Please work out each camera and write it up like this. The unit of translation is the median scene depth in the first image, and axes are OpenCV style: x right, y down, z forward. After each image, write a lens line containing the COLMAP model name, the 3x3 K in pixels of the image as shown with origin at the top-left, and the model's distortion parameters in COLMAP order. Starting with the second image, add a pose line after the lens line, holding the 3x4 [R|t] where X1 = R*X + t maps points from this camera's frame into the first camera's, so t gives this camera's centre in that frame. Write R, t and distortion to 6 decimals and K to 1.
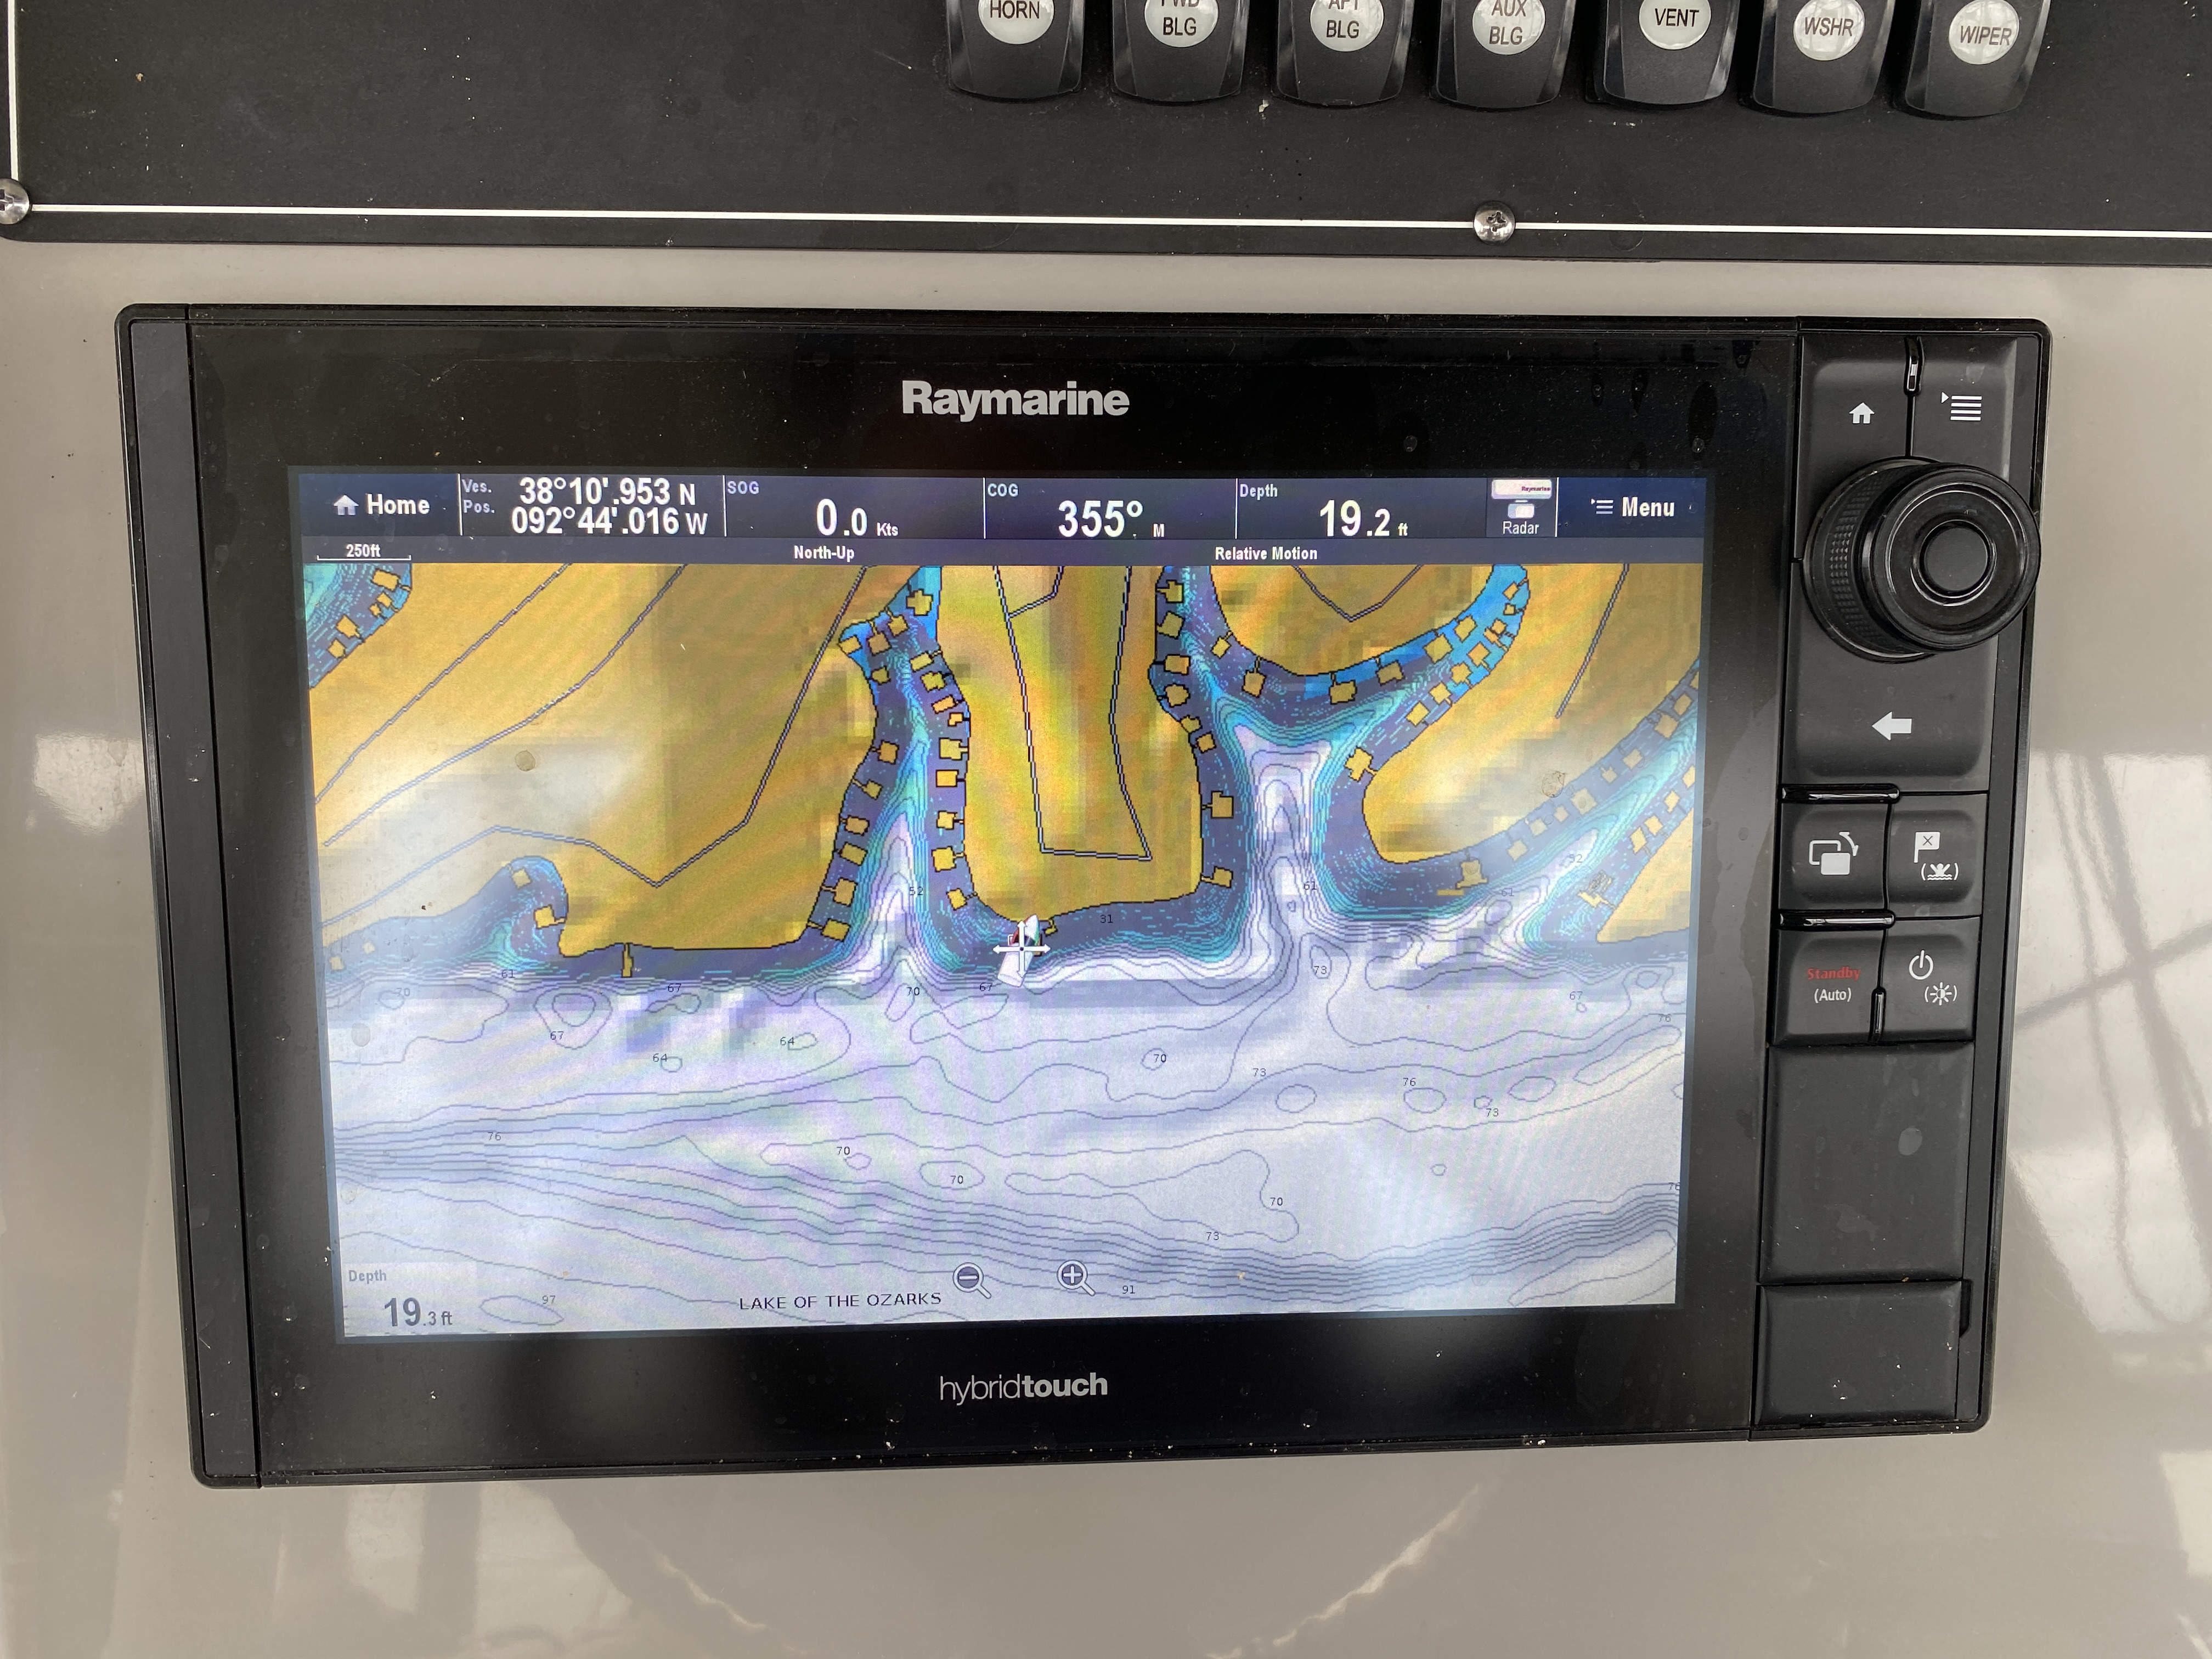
lens RADIAL K [[1678.2, 0, 1104.9], [0, 1678.2, 848.3], [0, 0, 1]] dist [0.037581, -0.035884]
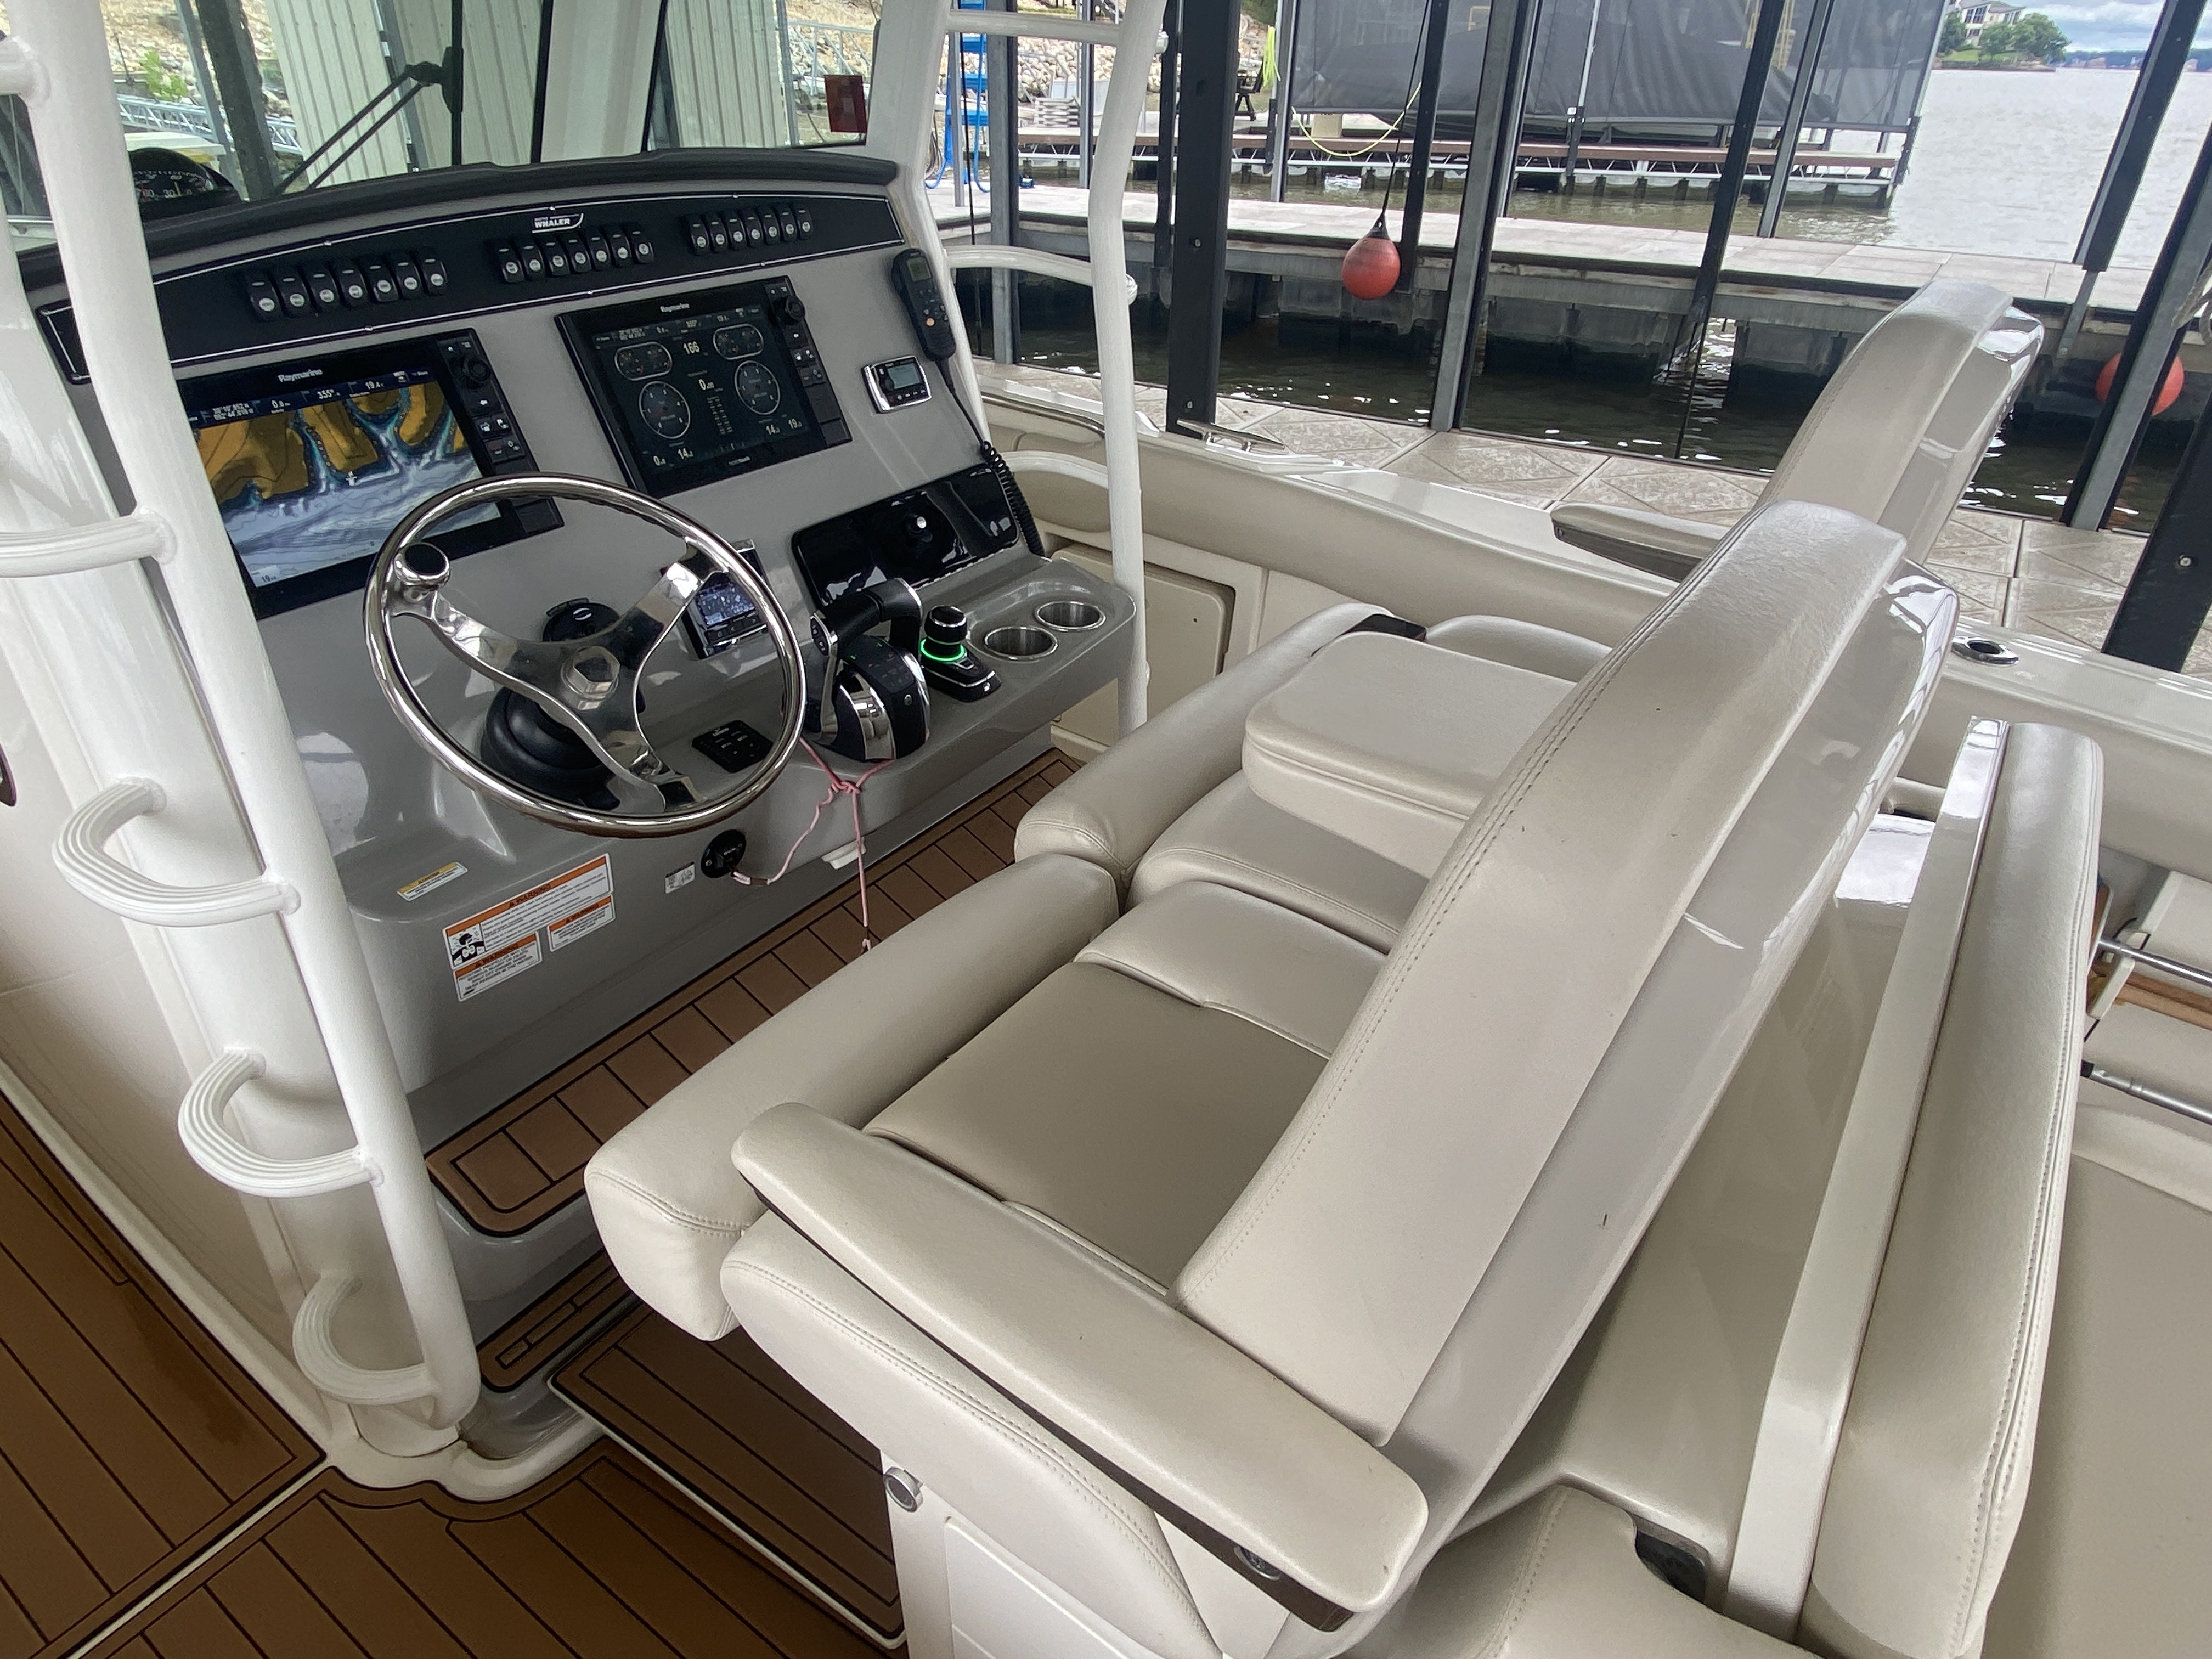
lens RADIAL K [[1297.1, 0, 1062.6], [0, 1297.1, 837.2], [0, 0, 1]] dist [0.007522, -0.007476]
pose [[0.625909, -0.428195, 0.651834, -1.770936], [0.408610, 0.891947, 0.193567, 1.173837], [-0.664286, 0.145190, 0.733242, -3.250240]]
